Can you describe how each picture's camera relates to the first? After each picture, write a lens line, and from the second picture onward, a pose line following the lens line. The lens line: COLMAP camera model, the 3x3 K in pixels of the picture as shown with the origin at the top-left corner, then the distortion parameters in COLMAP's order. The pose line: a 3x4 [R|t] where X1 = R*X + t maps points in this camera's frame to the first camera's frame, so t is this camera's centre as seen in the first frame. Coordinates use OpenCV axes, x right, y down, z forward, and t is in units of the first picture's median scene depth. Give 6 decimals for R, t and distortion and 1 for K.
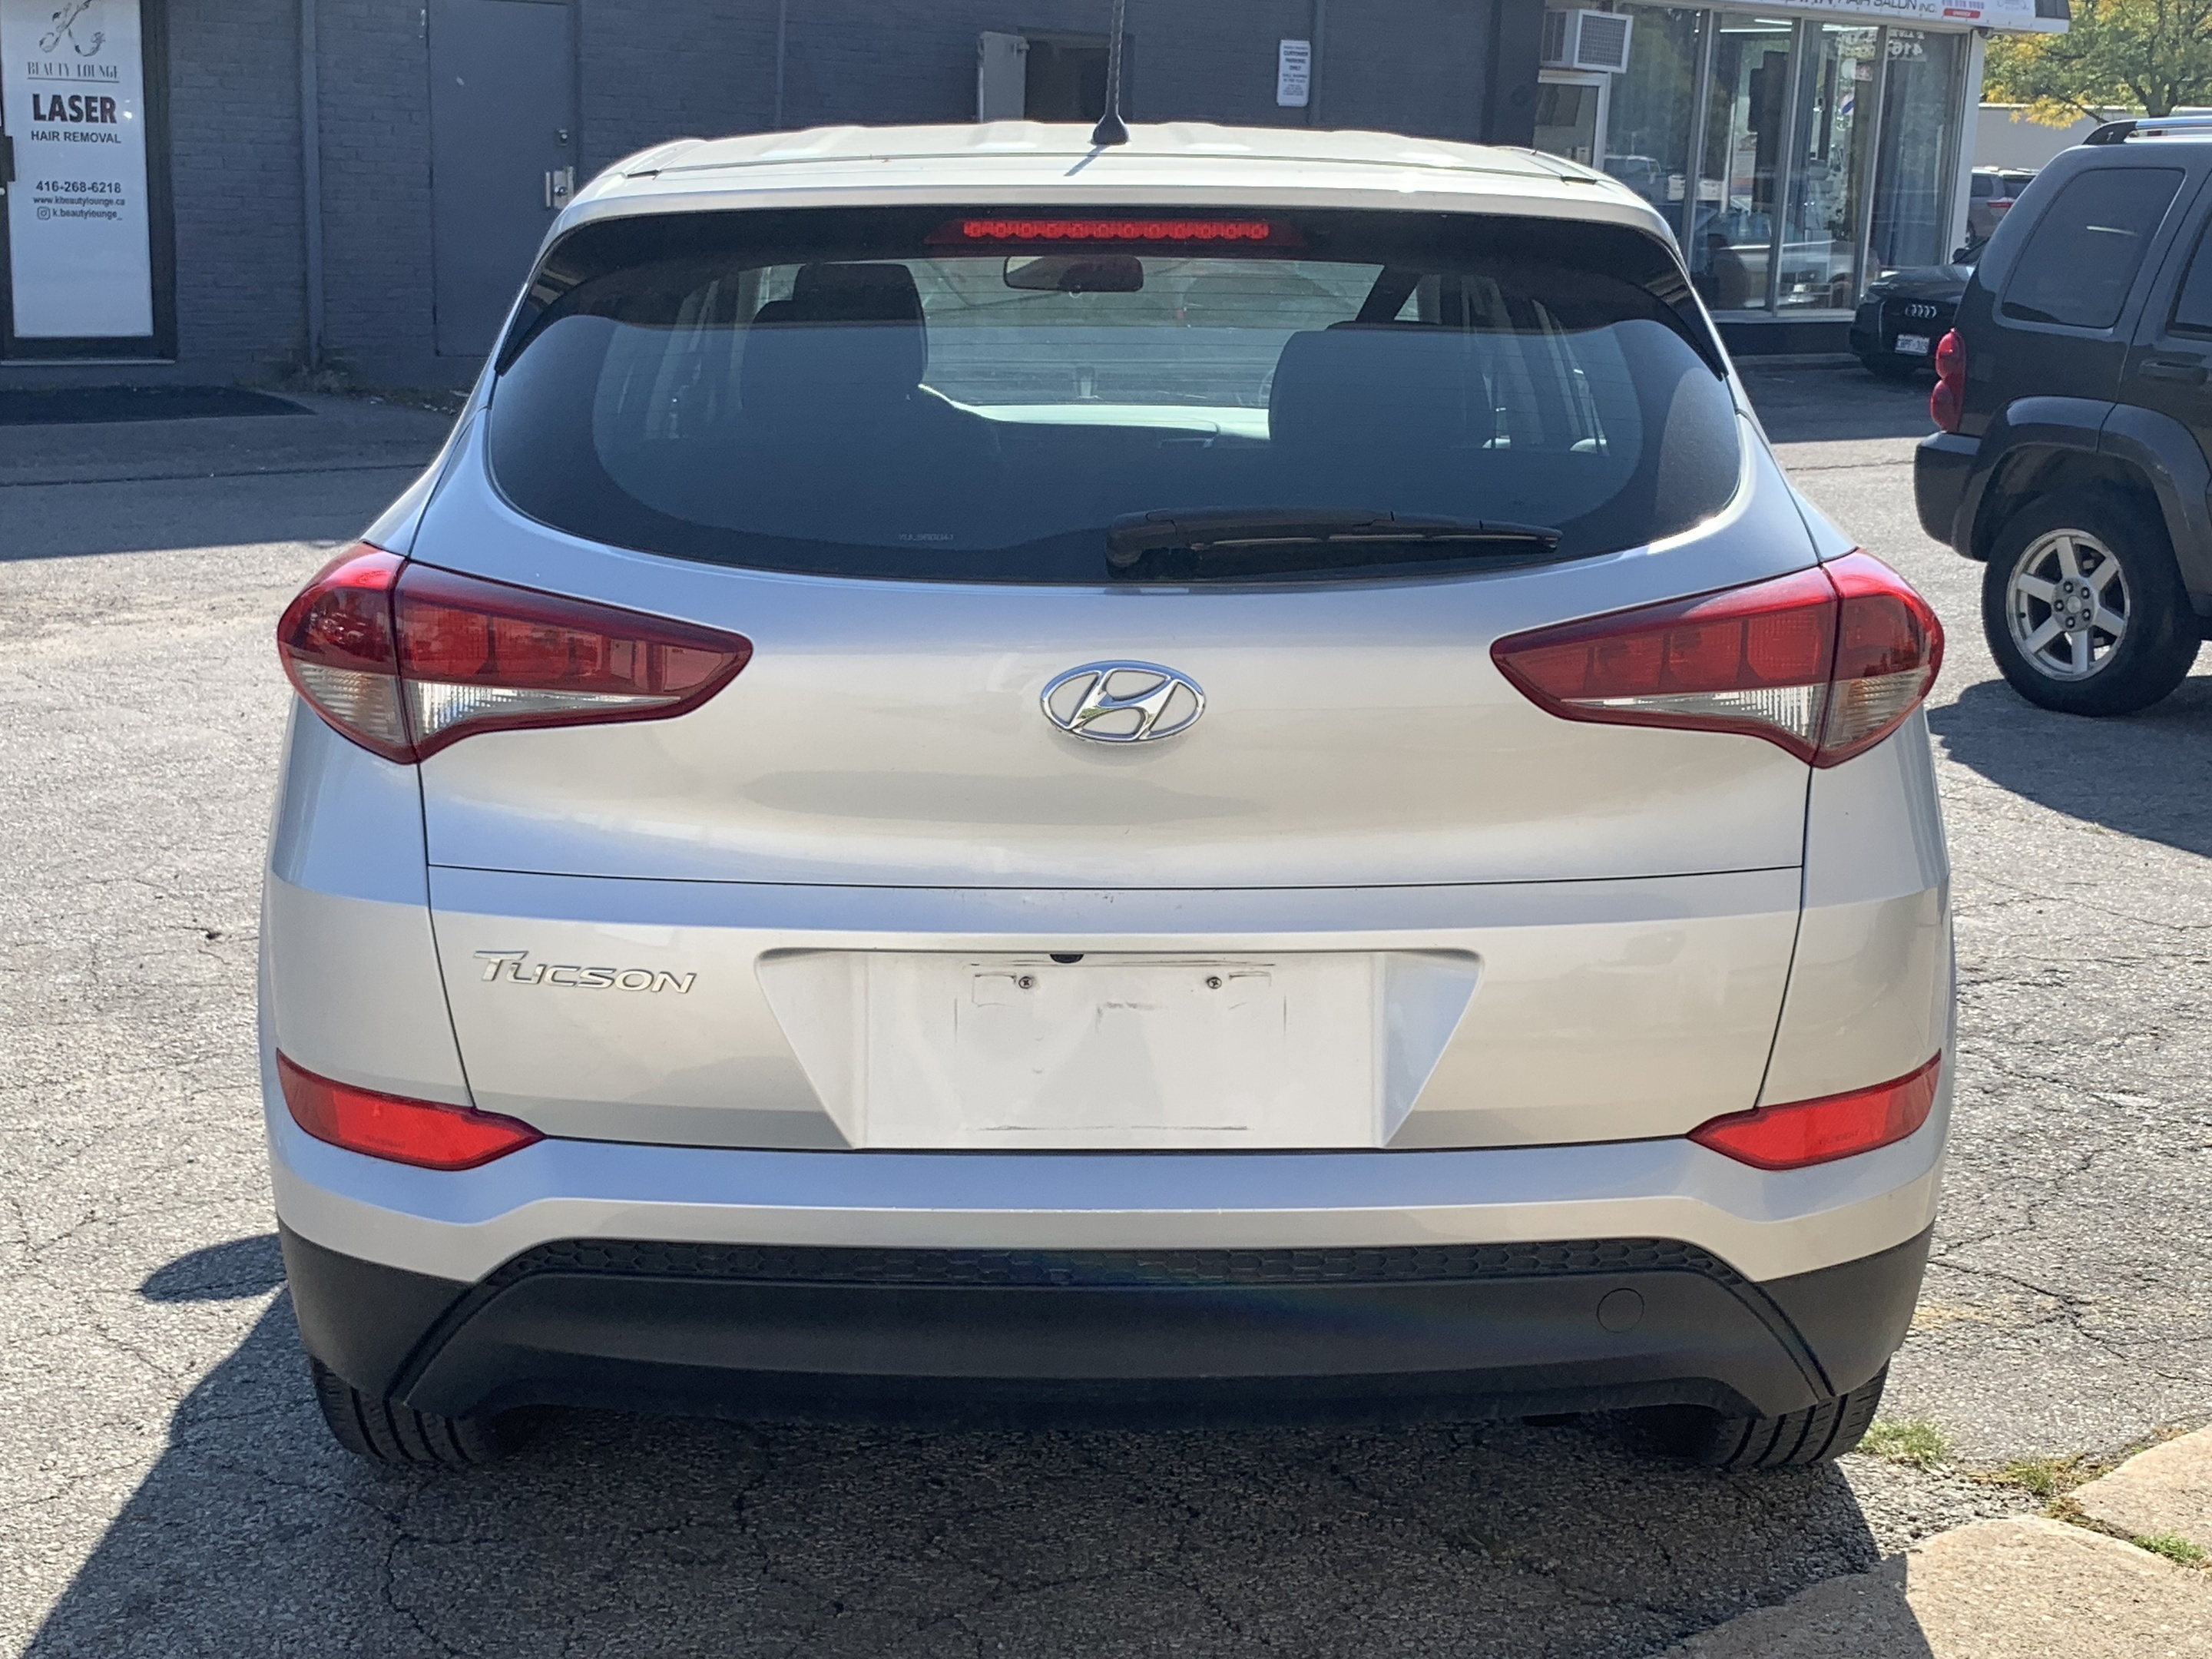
lens RADIAL K [[2877.0, 0, 1106.0], [0, 2877.0, 829.5], [0, 0, 1]] dist [0.096736, -0.084042]
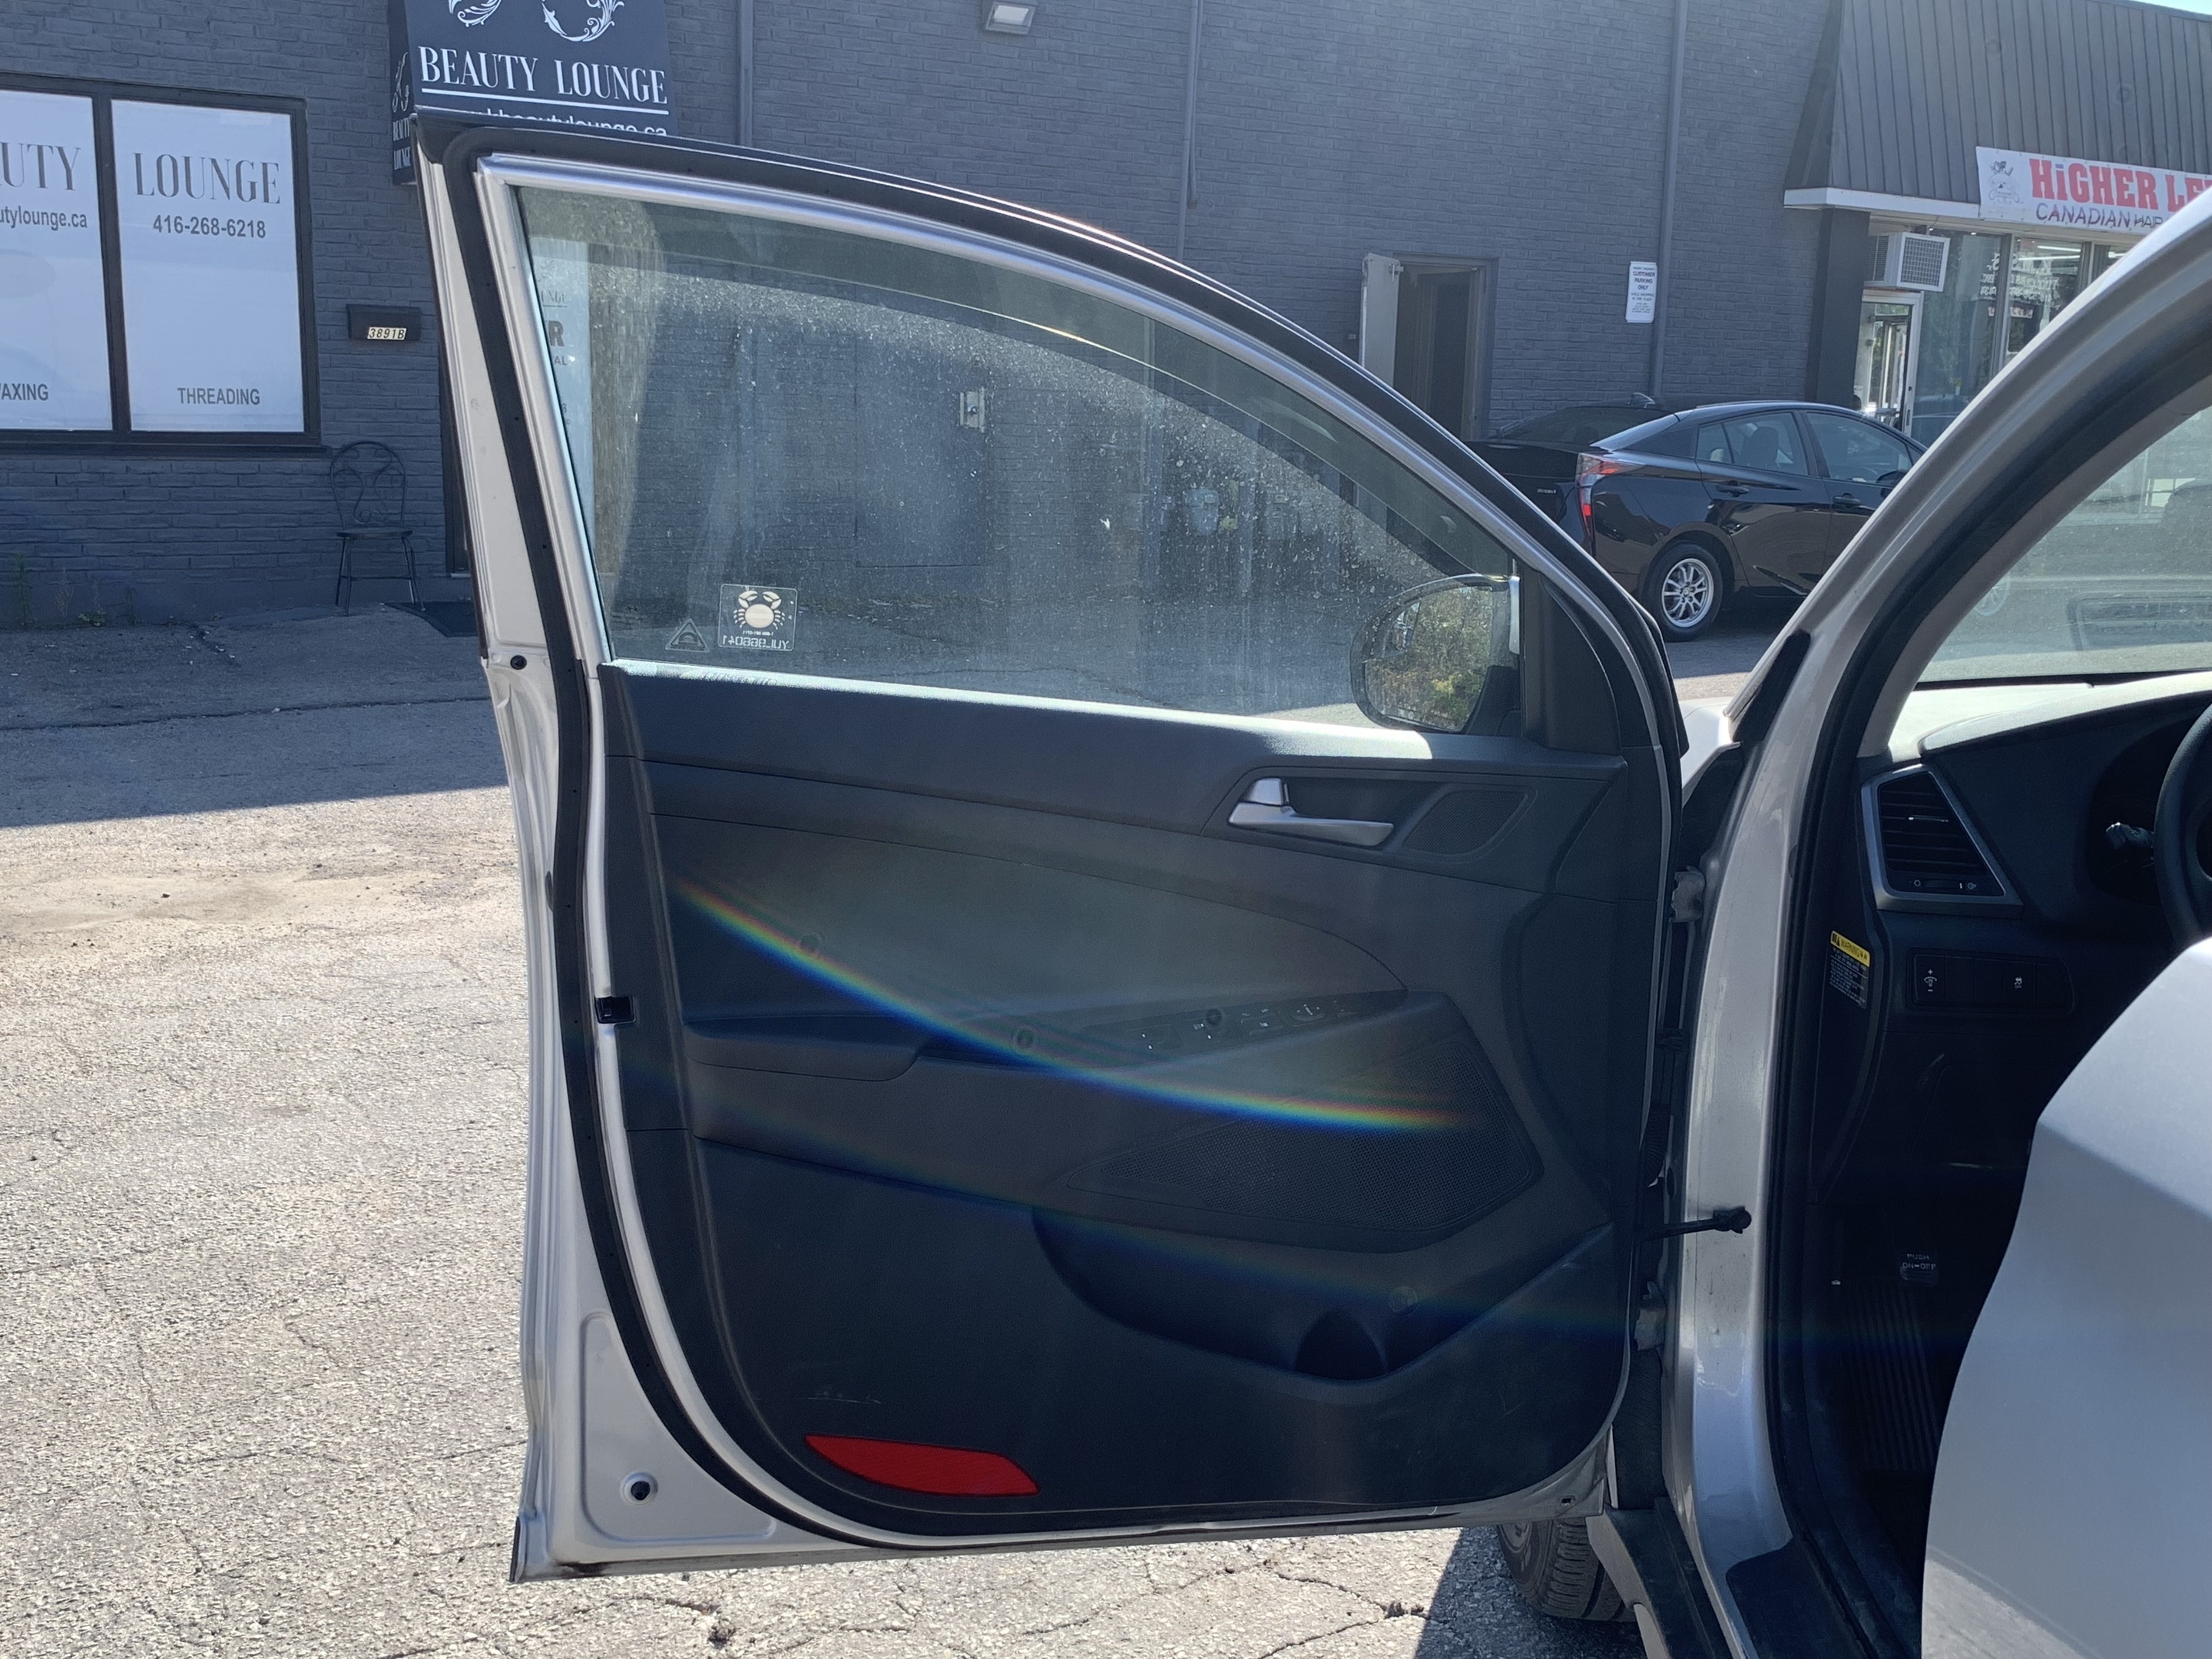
lens RADIAL K [[2196.2, 0, 1165.1], [0, 2196.2, 827.7], [0, 0, 1]] dist [0.075347, -0.167582]
pose [[0.998342, 0.002581, -0.057495, -0.127787], [-0.004777, 0.999263, -0.038078, -0.064084], [0.057355, 0.038289, 0.997619, 0.370275]]
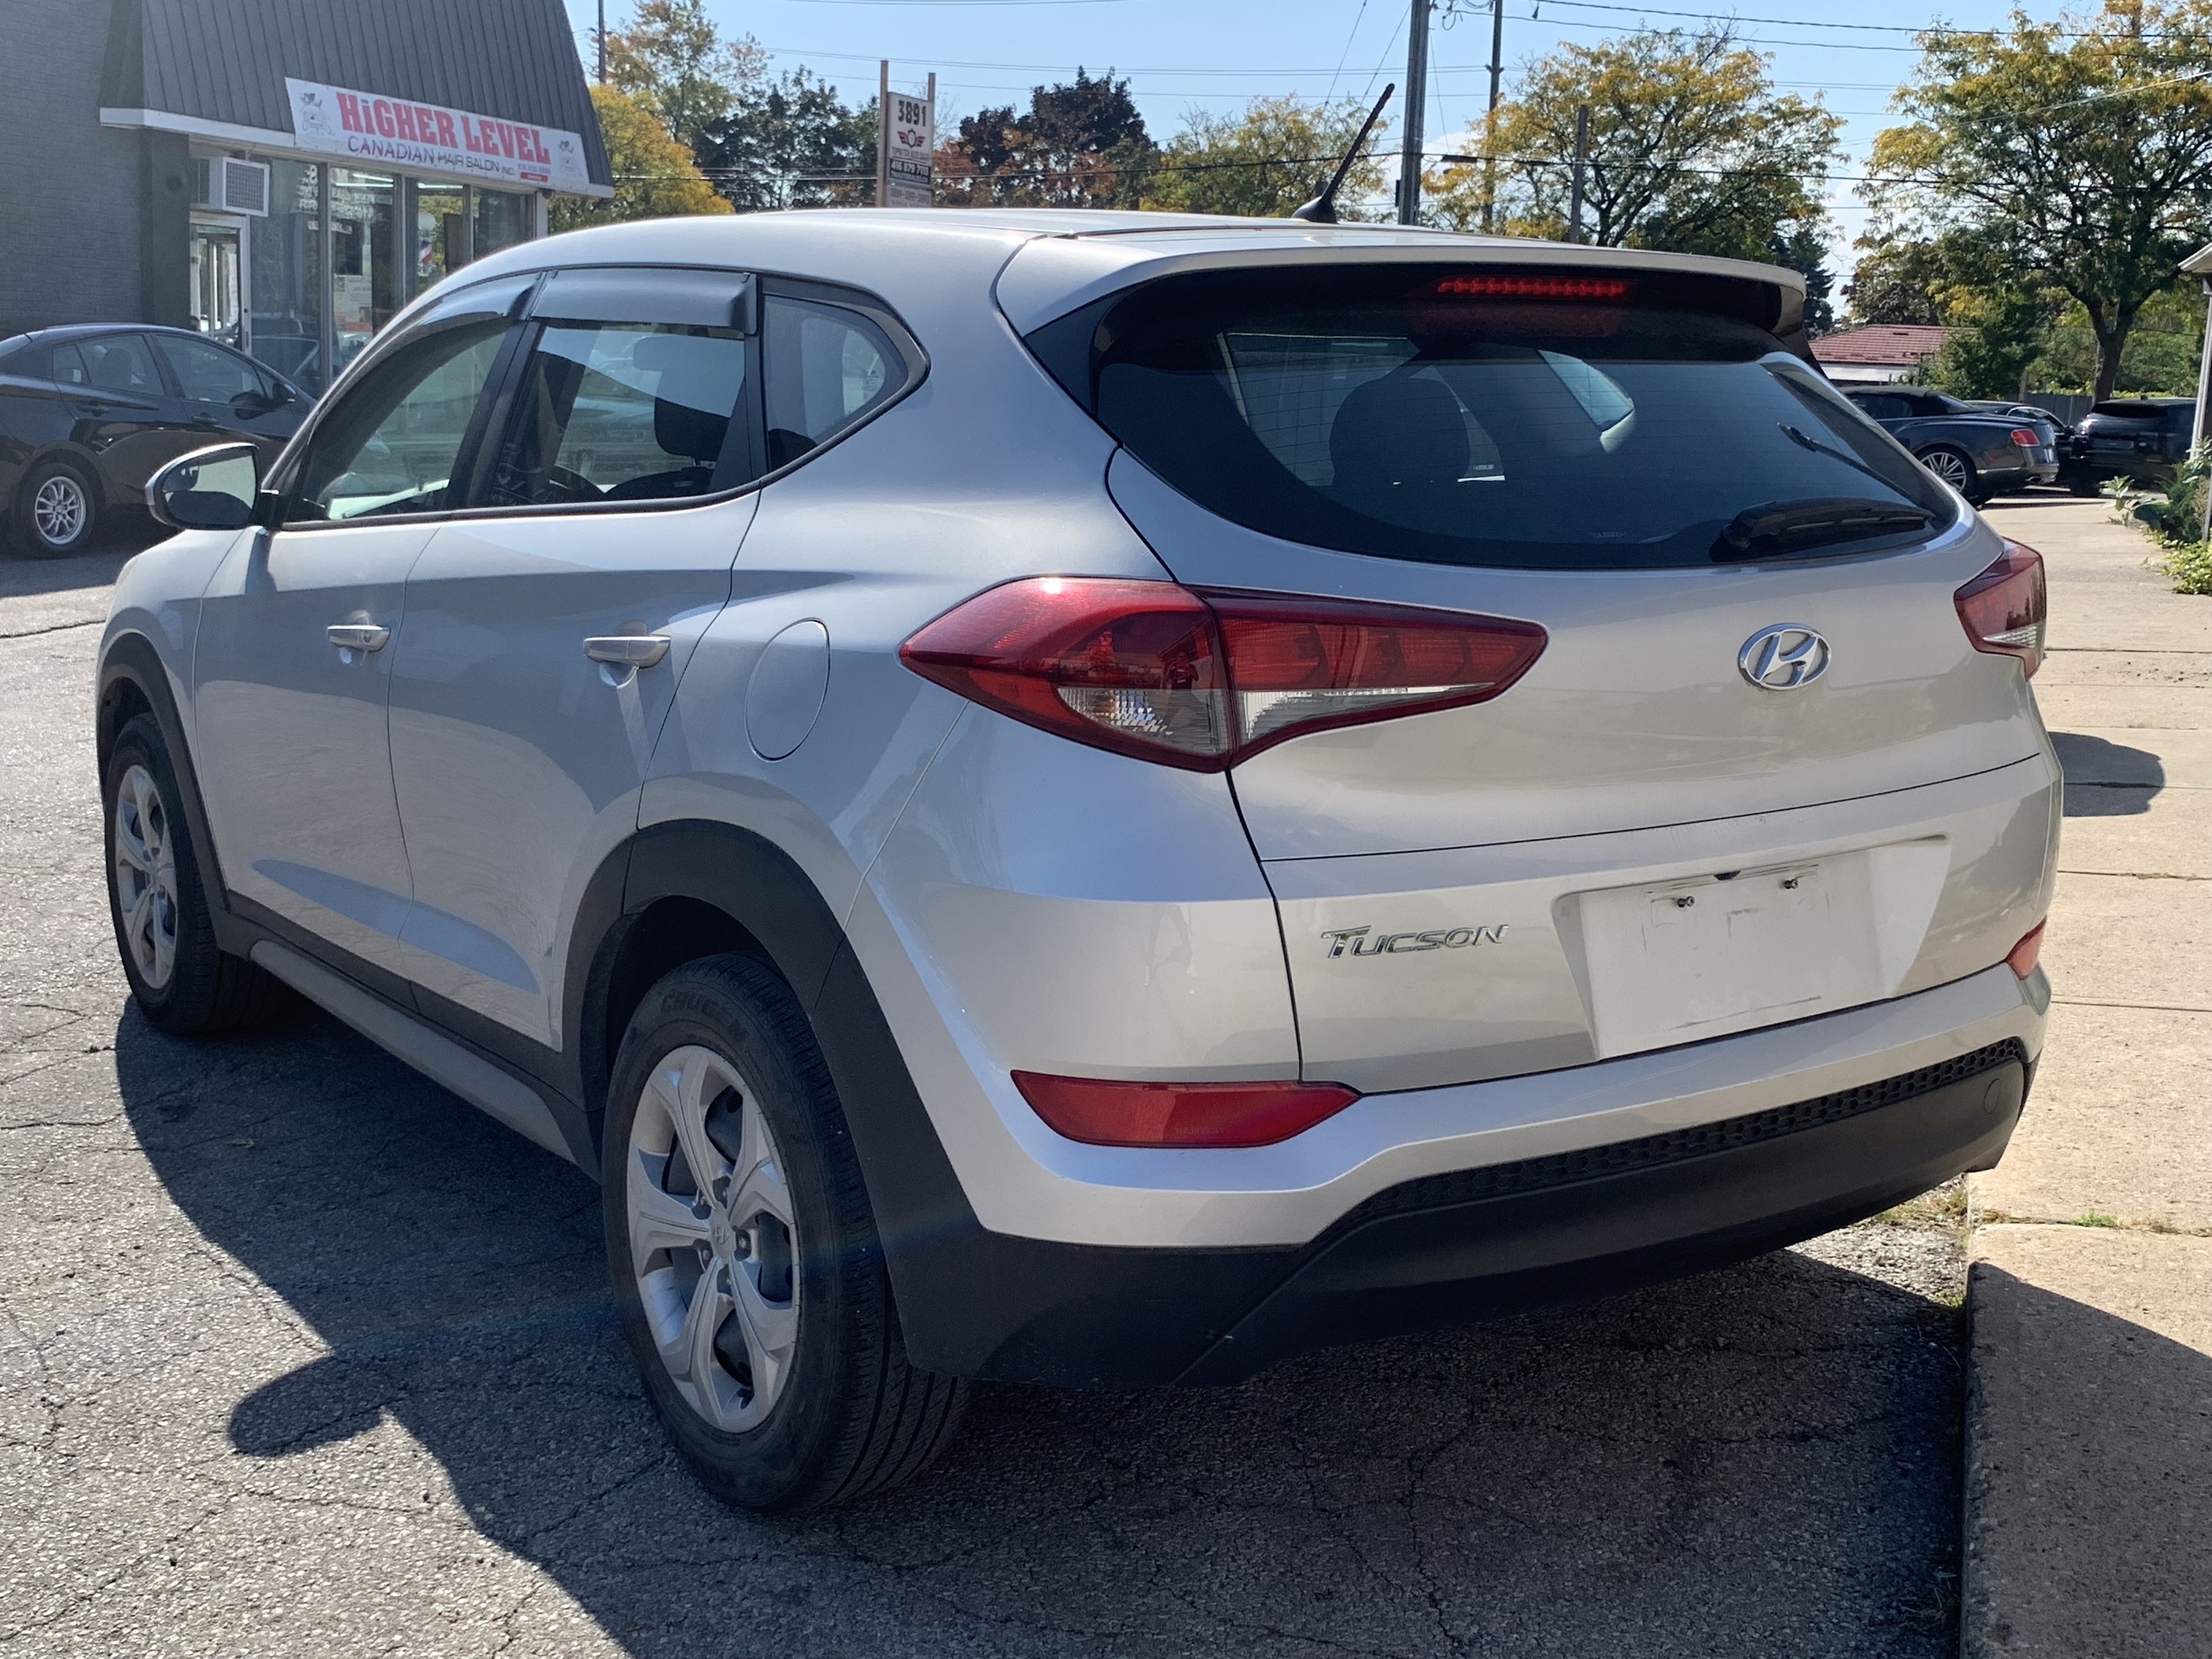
lens RADIAL K [[2556.3, 0, 1106.0], [0, 2556.3, 829.5], [0, 0, 1]] dist [-0.018336, -0.015368]
pose [[0.831159, -0.102013, 0.546596, -0.229332], [0.115851, 0.993224, 0.009205, -0.004143], [-0.543832, 0.055672, 0.837346, 0.067564]]
